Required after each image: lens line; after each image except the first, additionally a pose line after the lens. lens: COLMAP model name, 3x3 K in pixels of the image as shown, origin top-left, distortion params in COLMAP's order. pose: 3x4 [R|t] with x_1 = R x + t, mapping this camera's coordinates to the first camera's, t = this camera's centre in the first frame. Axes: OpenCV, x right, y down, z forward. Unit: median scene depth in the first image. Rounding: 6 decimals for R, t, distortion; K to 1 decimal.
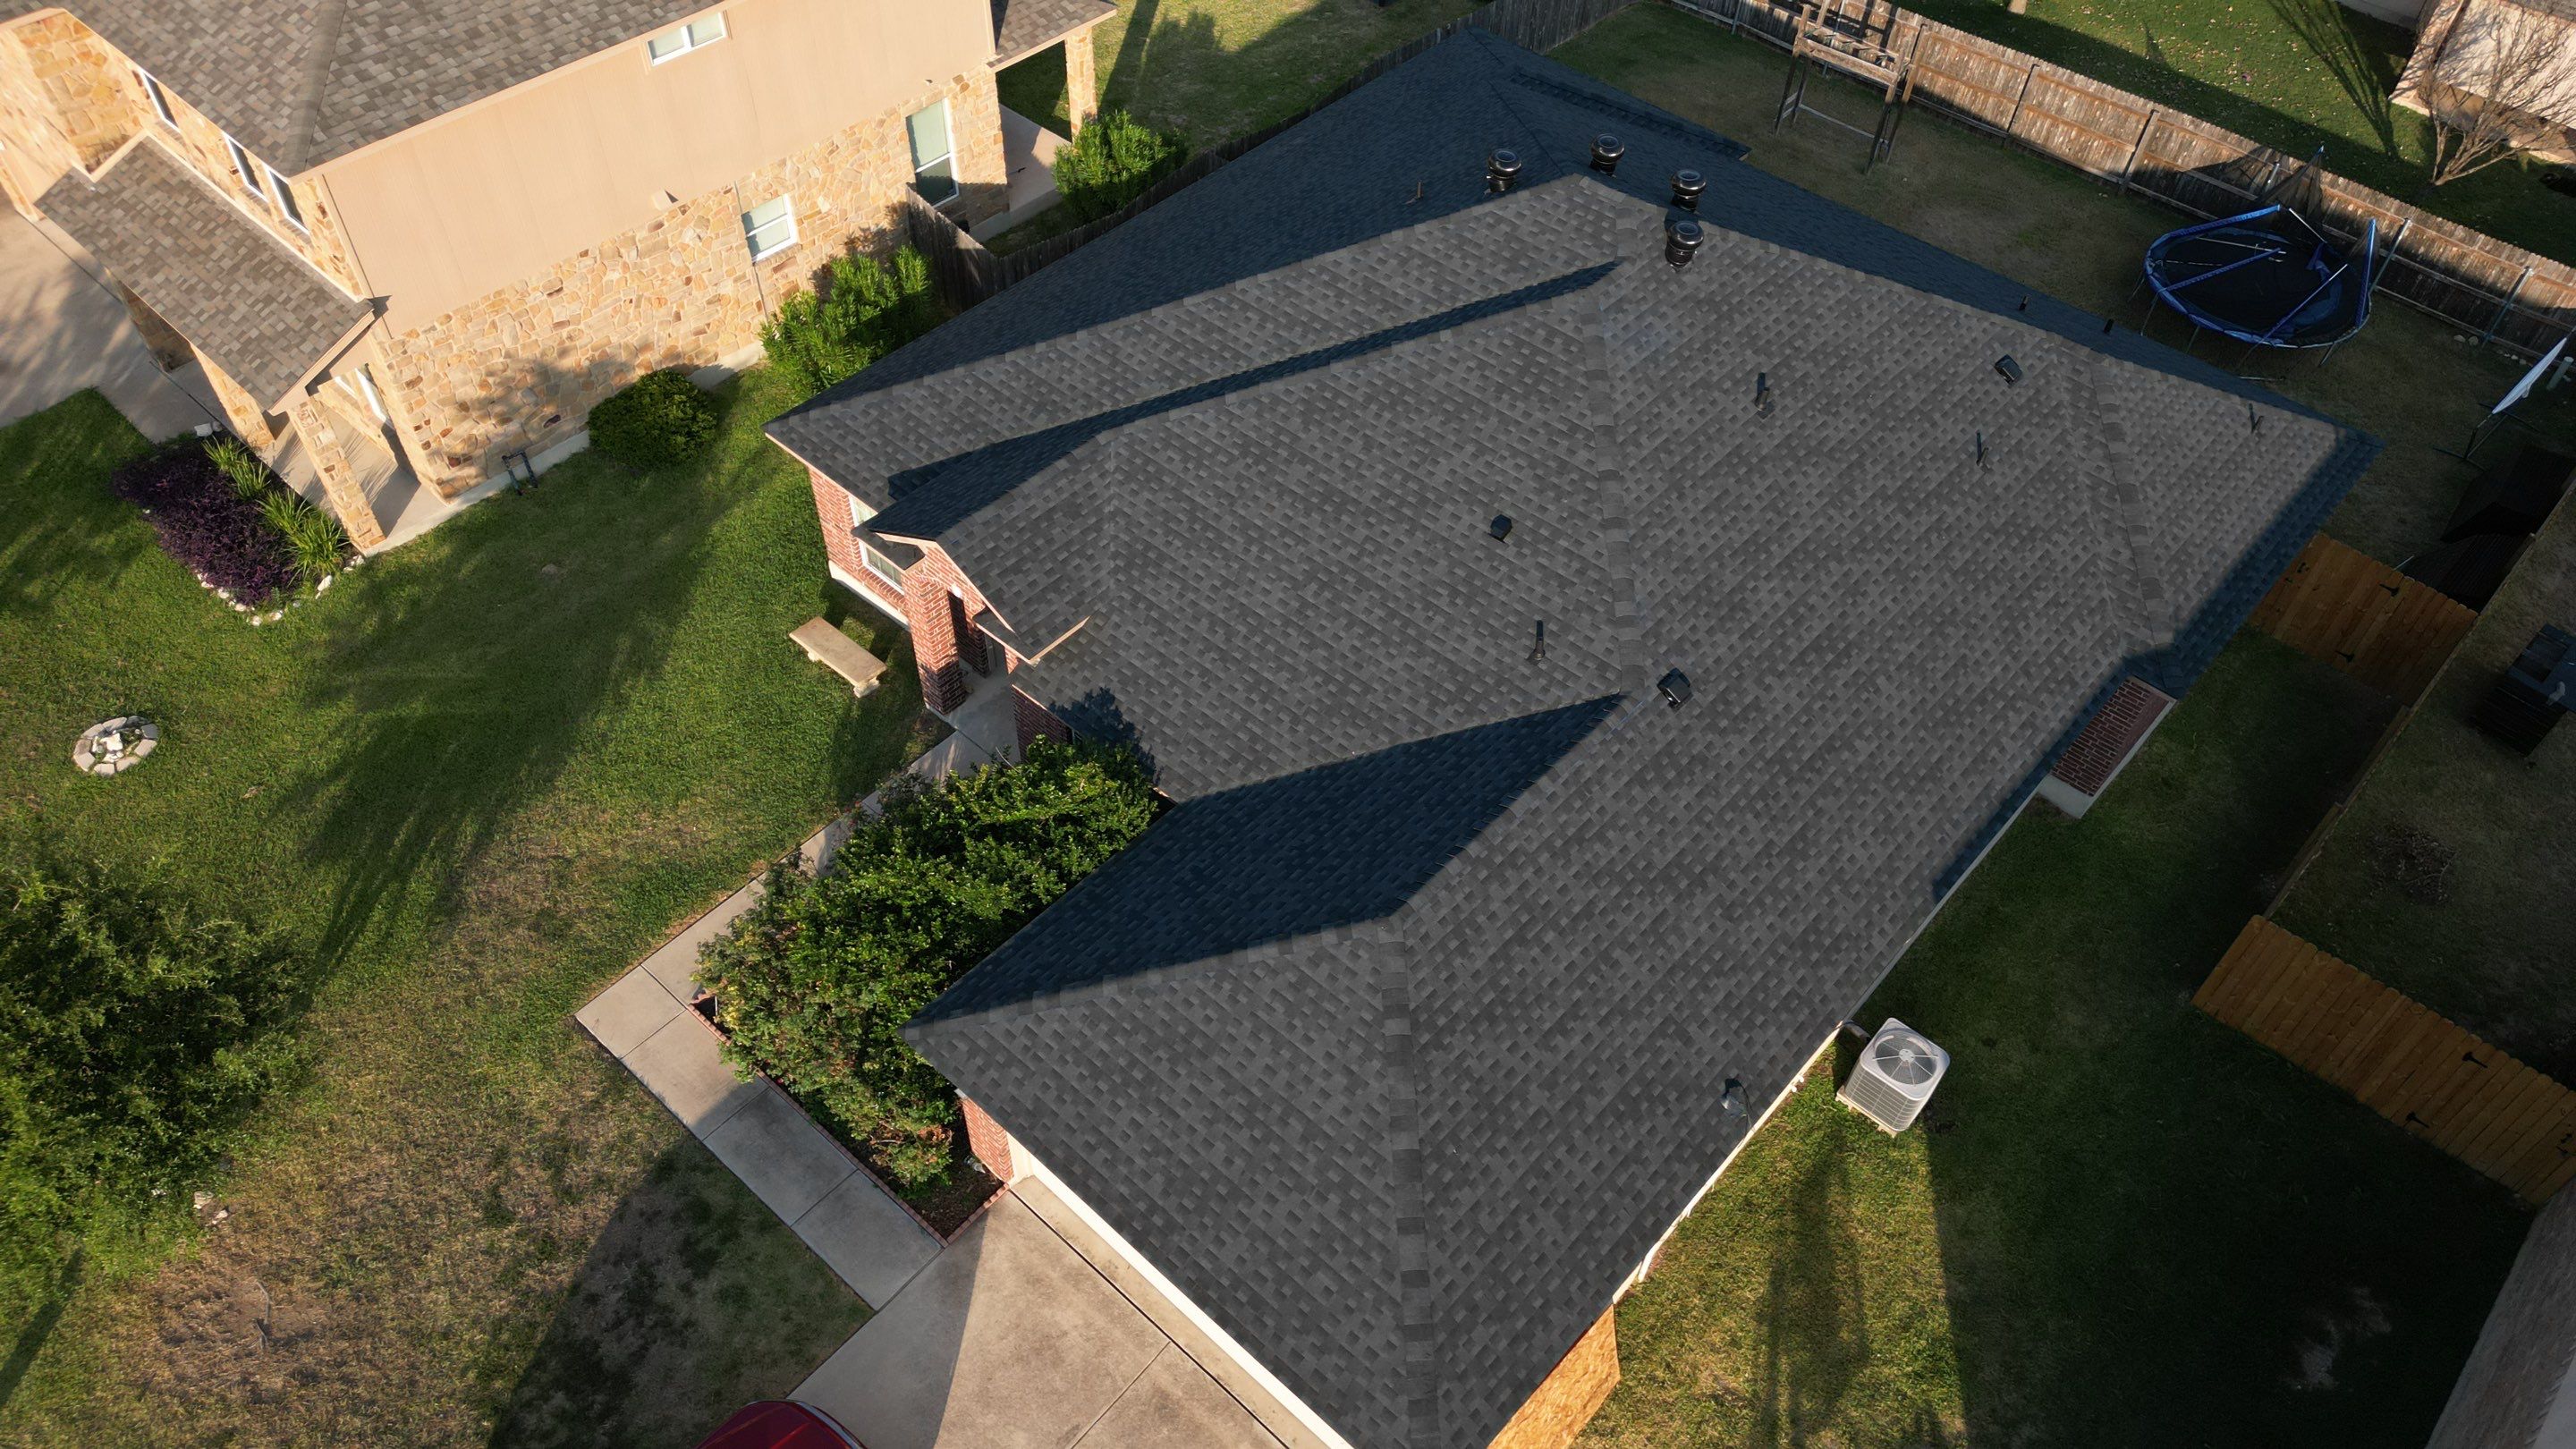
lens RADIAL K [[1811.6, 0, 1288.0], [0, 1811.6, 724.5], [0, 0, 1]] dist [0.084714, -0.091277]
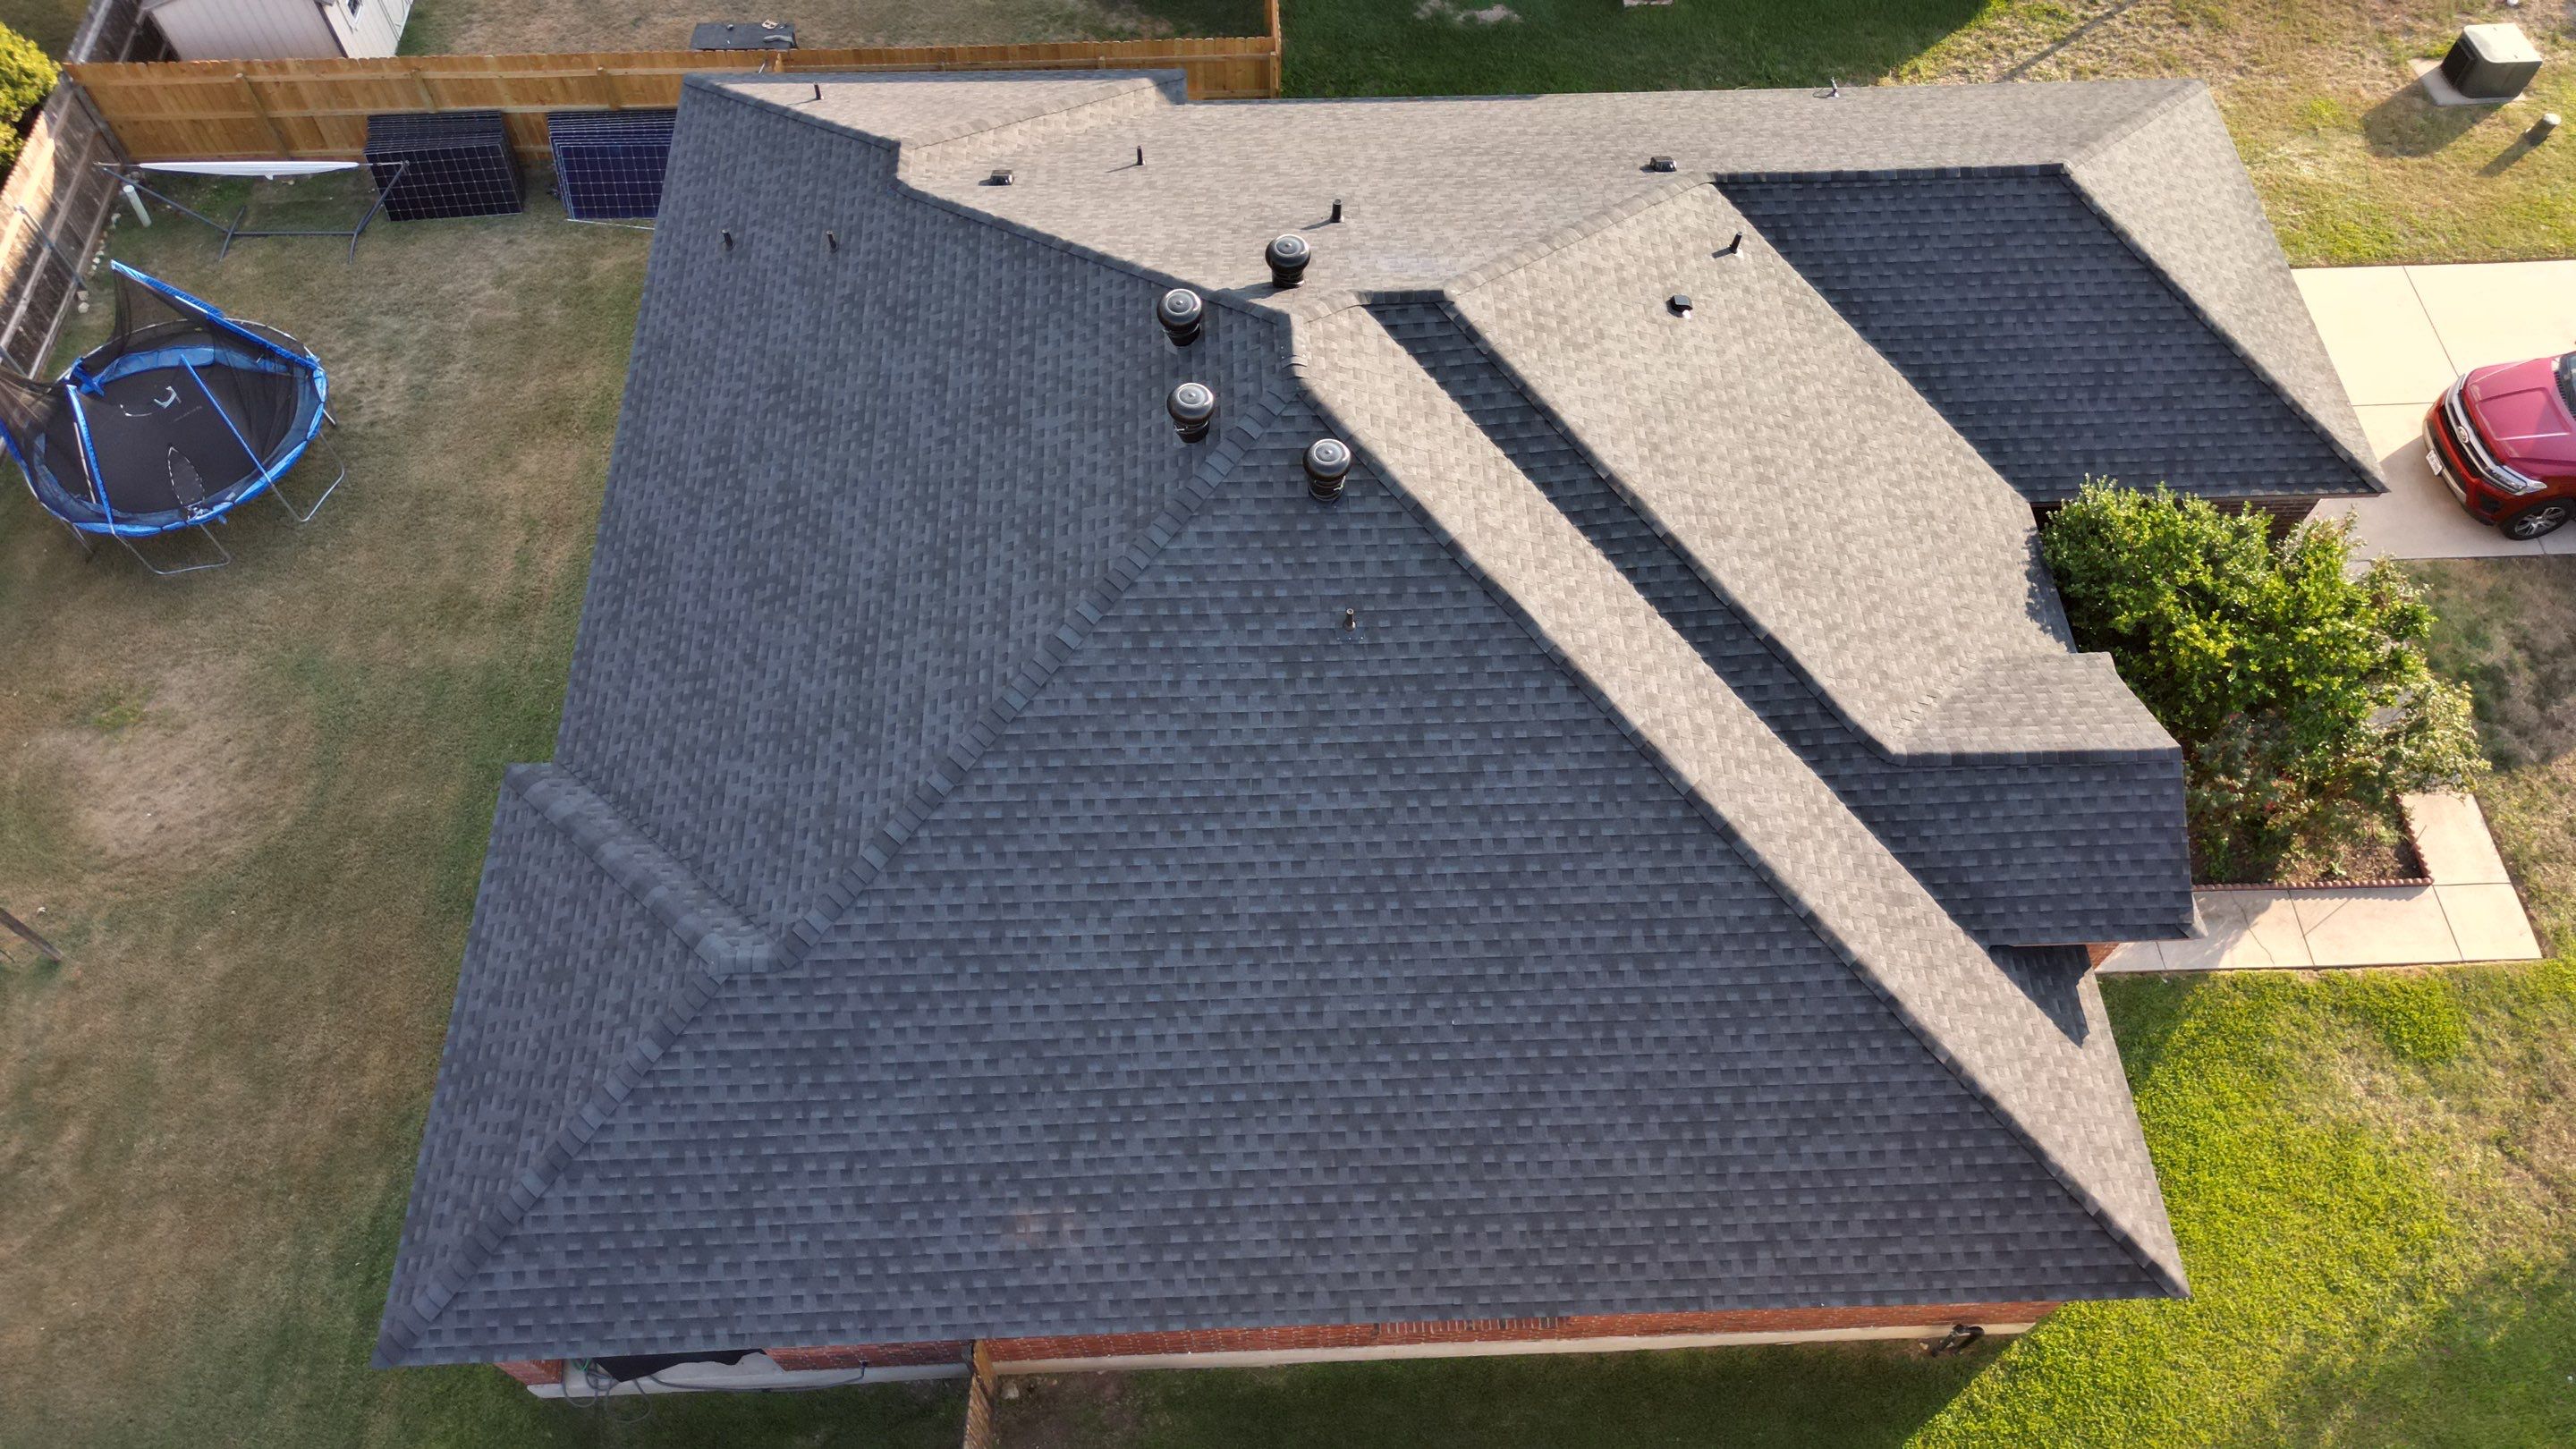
lens RADIAL K [[1816.9, 0, 1287.8], [0, 1816.9, 721.1], [0, 0, 1]] dist [0.077084, -0.077144]
pose [[-0.700213, -0.624724, 0.345576, -0.172476], [0.511509, -0.101310, 0.853285, -0.895340], [-0.498057, 0.774246, 0.390490, 0.779569]]
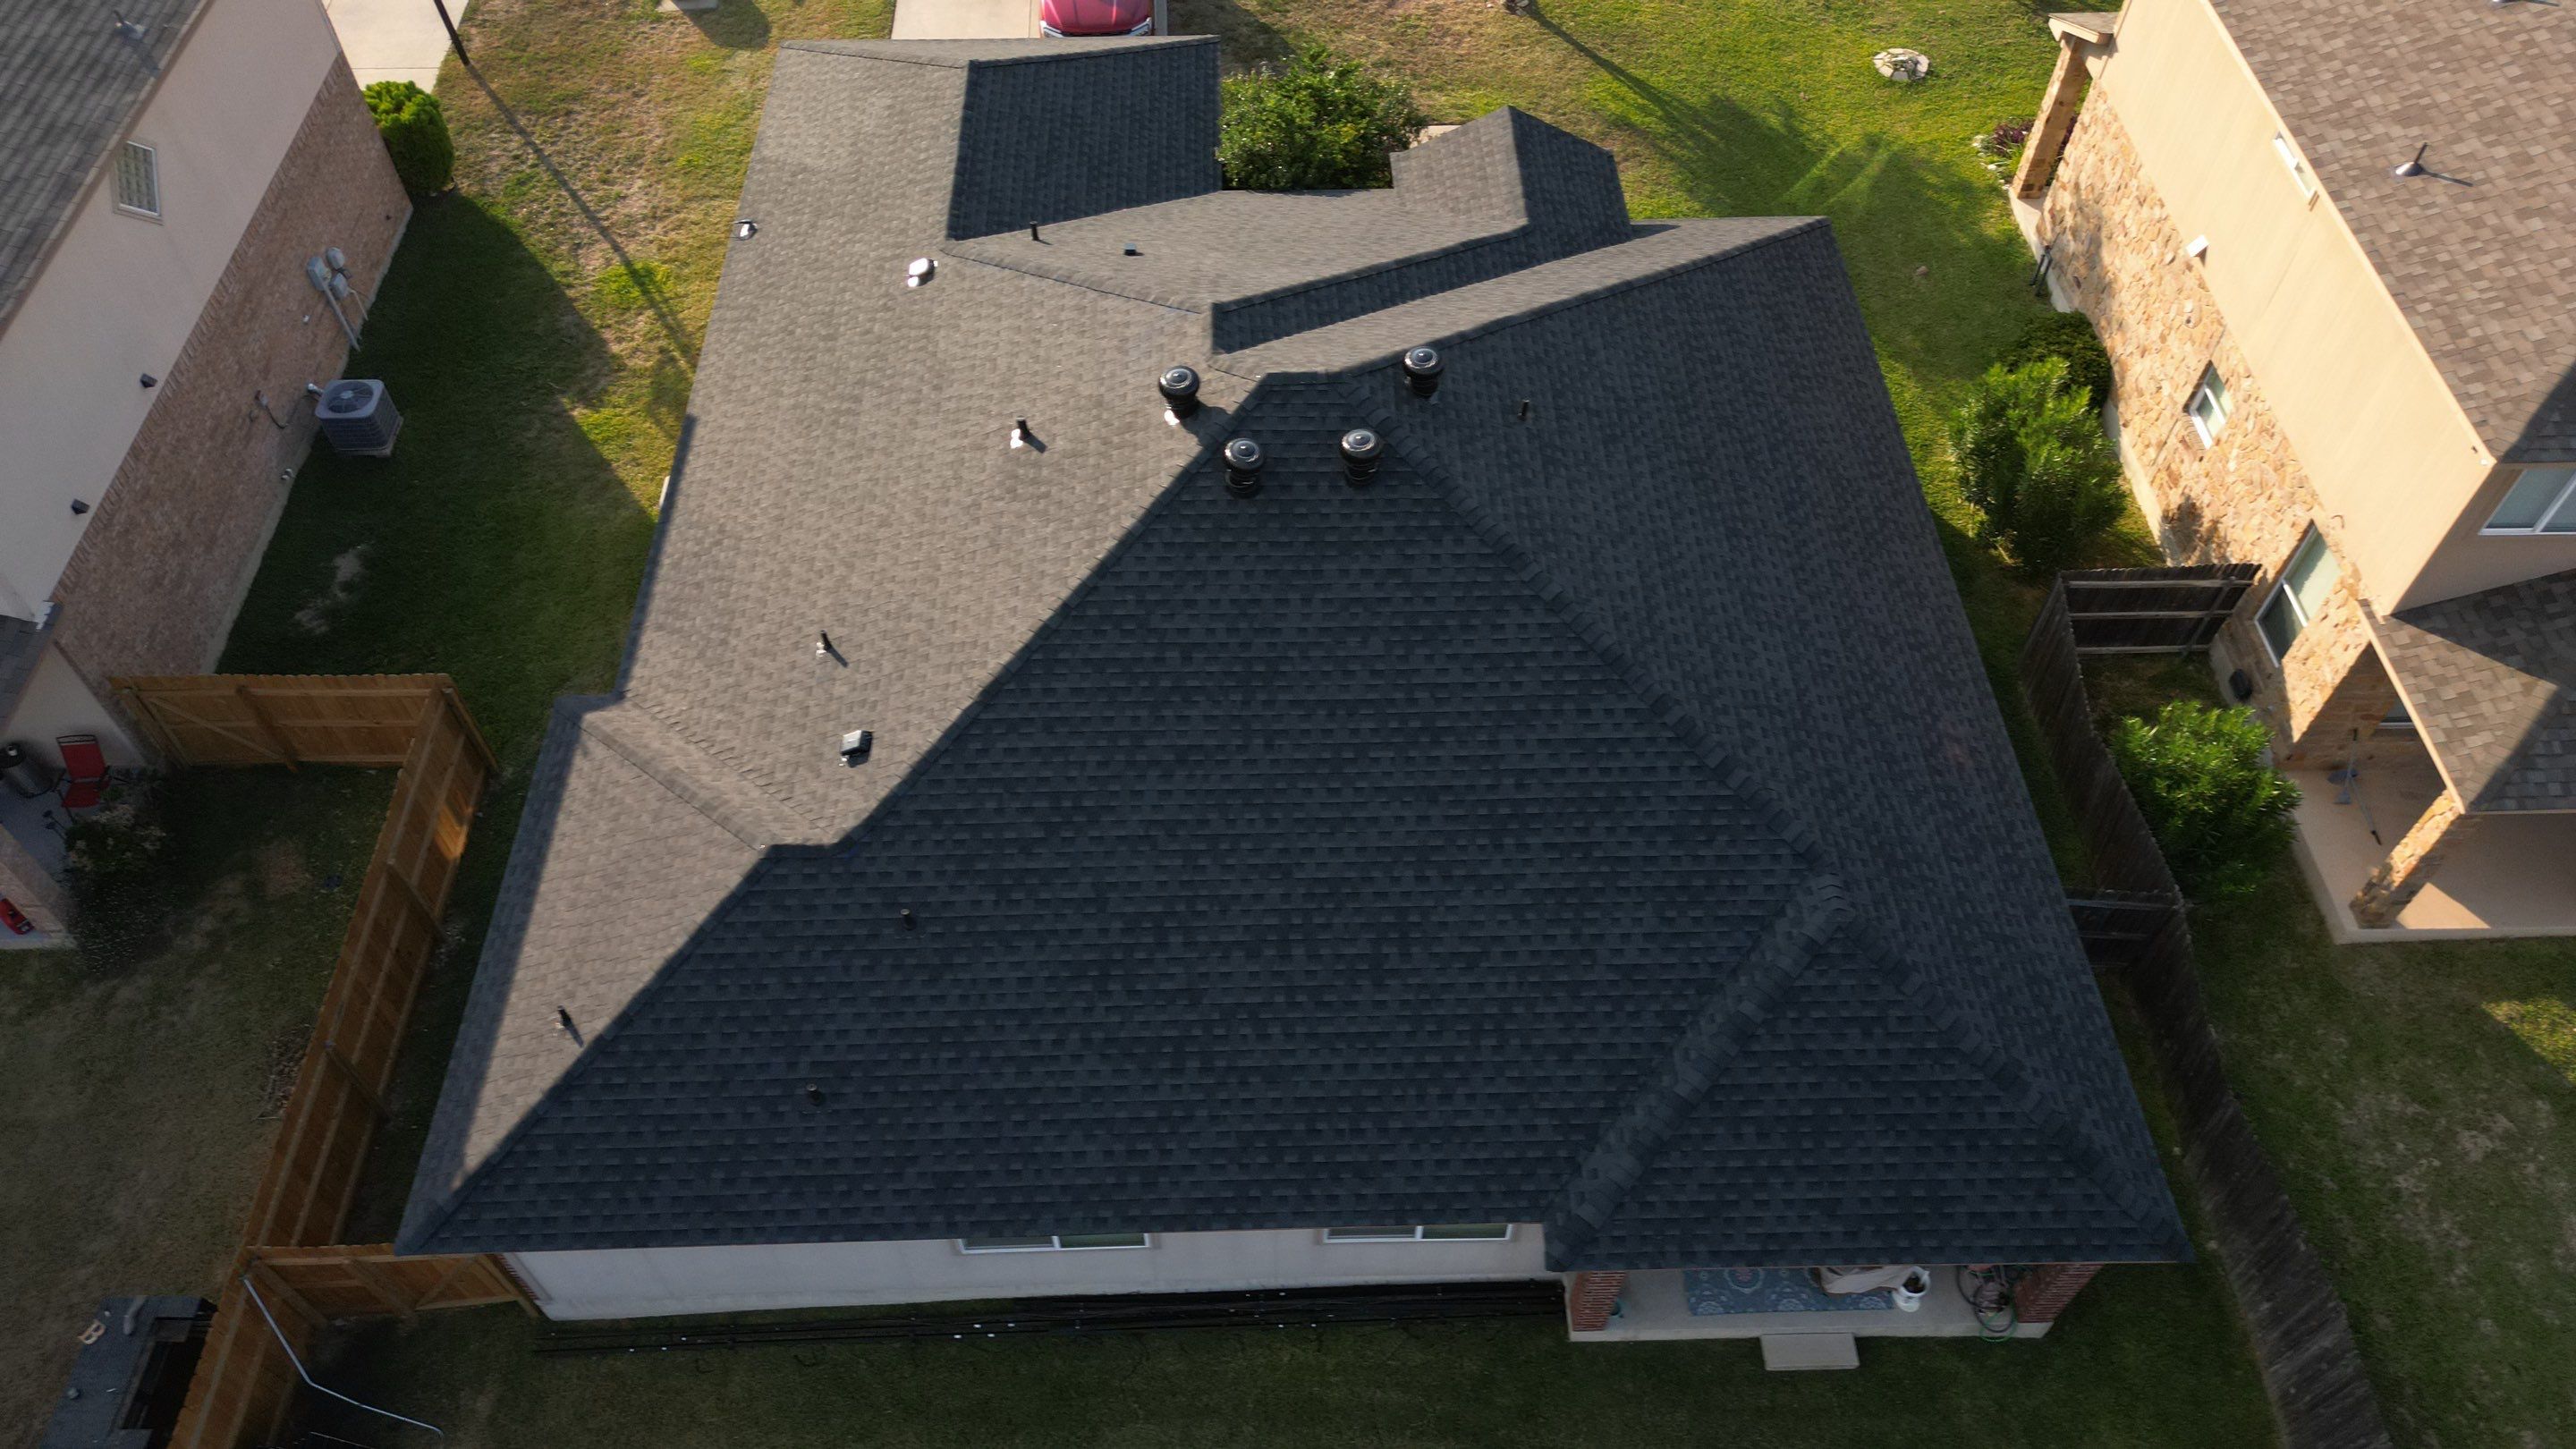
lens RADIAL K [[1816.9, 0, 1287.8], [0, 1816.9, 721.1], [0, 0, 1]] dist [0.077084, -0.077144]
pose [[-0.721956, 0.524069, -0.451809, 0.600023], [-0.529953, 0.001035, 0.848026, -0.941396], [0.444892, 0.851675, 0.276985, 0.848488]]
